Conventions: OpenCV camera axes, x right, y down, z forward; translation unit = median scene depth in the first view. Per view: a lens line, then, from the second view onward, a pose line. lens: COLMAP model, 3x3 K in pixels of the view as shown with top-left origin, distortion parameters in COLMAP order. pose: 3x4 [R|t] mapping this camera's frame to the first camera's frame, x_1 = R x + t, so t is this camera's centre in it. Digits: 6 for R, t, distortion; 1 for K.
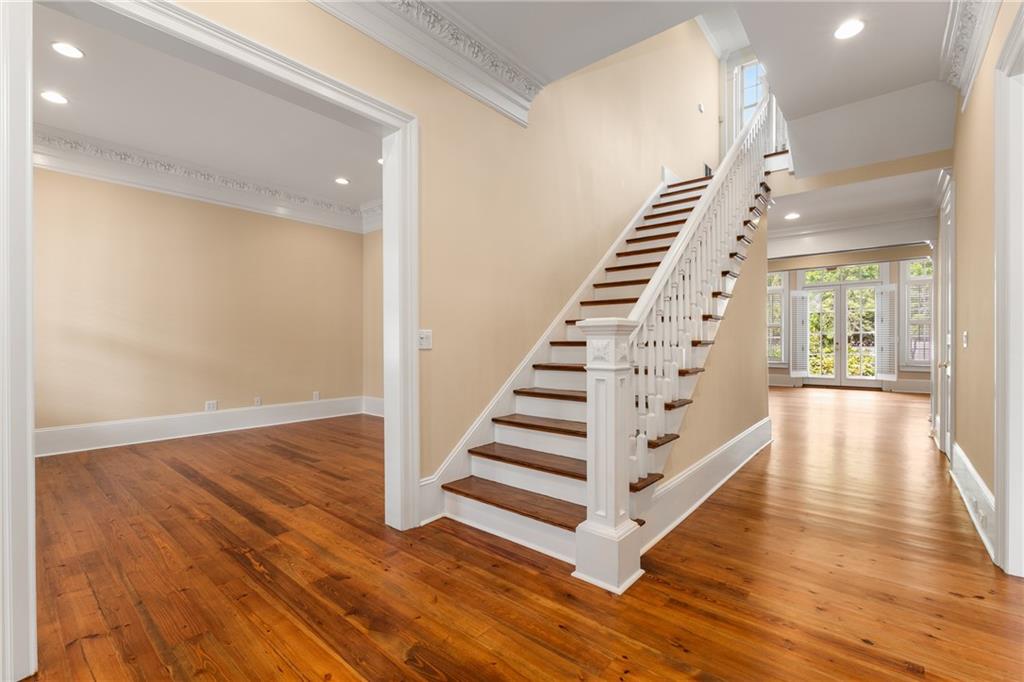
lens RADIAL K [[447.3, 0, 512.1], [0, 447.3, 341.8], [0, 0, 1]] dist [-0.007792, 0.000517]
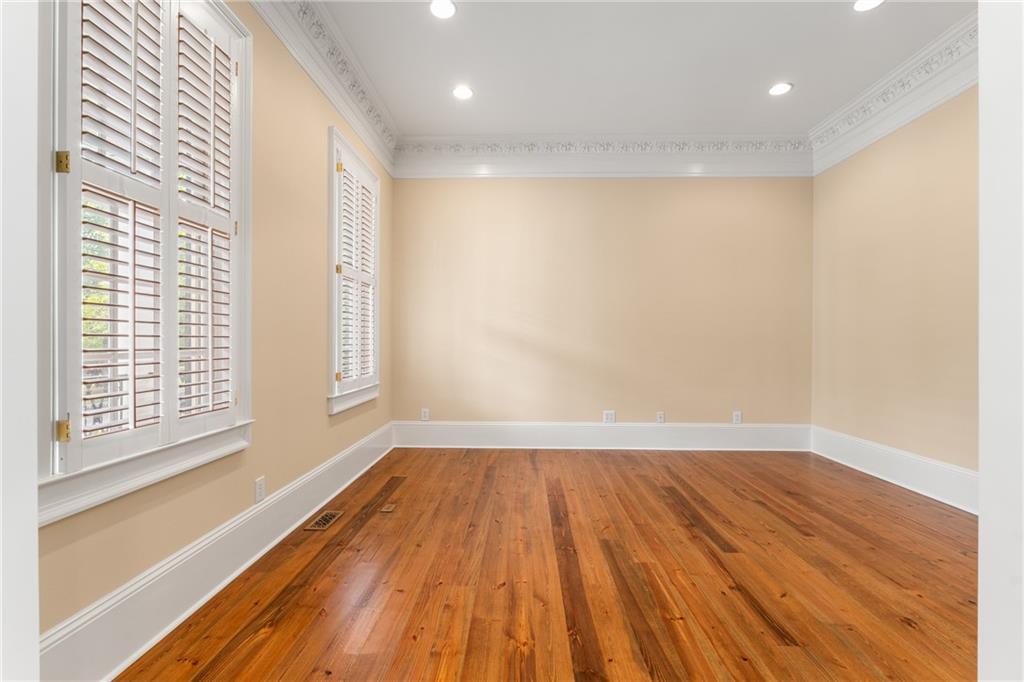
lens RADIAL K [[447.3, 0, 510.9], [0, 447.3, 341.0], [0, 0, 1]] dist [-0.007792, 0.000517]
pose [[0.624203, 0.006649, -0.781234, -0.178185], [-0.006237, 0.999974, 0.003528, -0.002364], [0.781237, 0.002671, 0.624229, 0.447431]]
